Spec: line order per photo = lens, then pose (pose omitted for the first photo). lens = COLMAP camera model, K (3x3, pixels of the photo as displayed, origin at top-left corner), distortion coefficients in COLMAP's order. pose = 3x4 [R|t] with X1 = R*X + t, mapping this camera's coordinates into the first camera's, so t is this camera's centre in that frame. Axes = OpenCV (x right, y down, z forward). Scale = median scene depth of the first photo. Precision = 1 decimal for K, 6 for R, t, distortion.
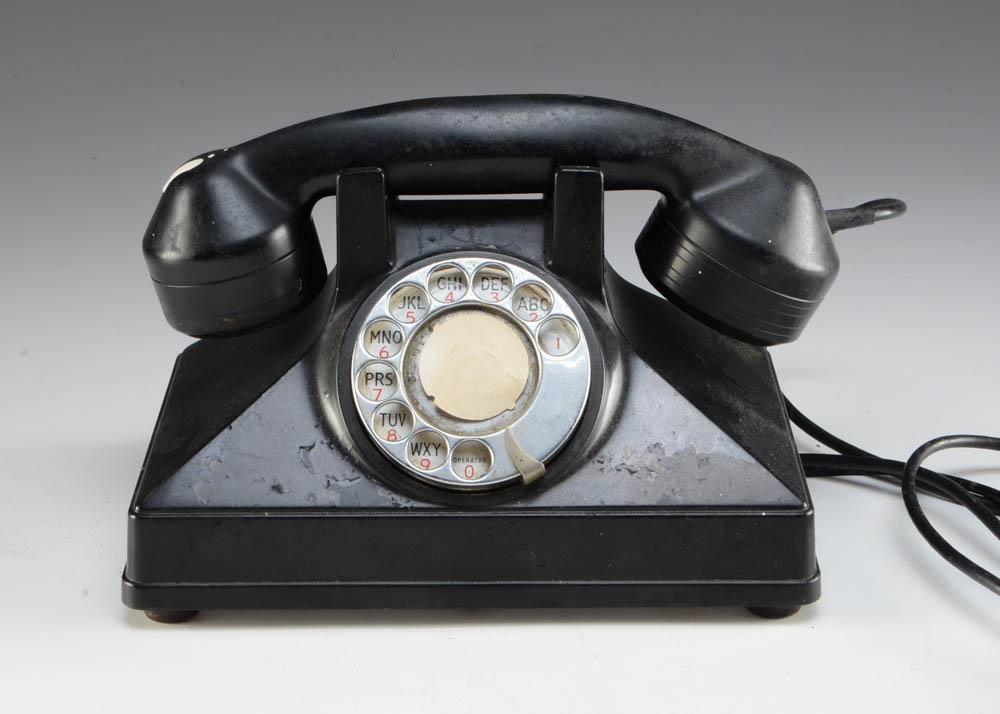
lens RADIAL K [[2282.8, 0, 500.5], [0, 2282.8, 355.8], [0, 0, 1]] dist [-0.093368, 0.000000]
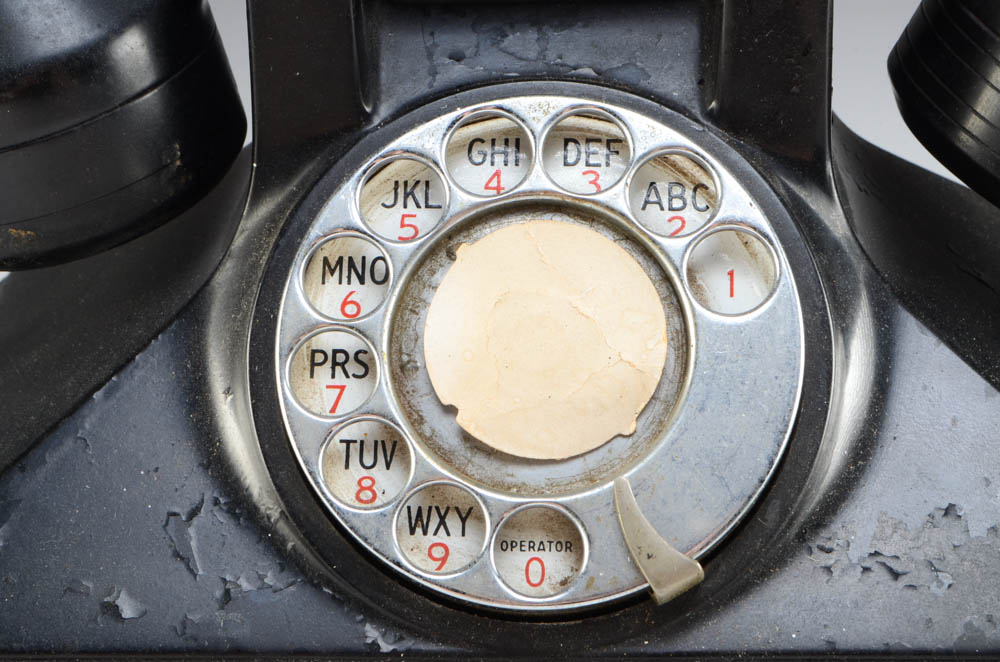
lens RADIAL K [[2303.3, 0, 499.9], [0, 2303.3, 332.6], [0, 0, 1]] dist [0.037049, 0.000000]
pose [[0.998411, -0.000413, -0.056343, 0.005115], [0.004654, 0.997161, 0.075156, -0.030700], [0.056152, -0.075298, 0.995579, 0.540801]]
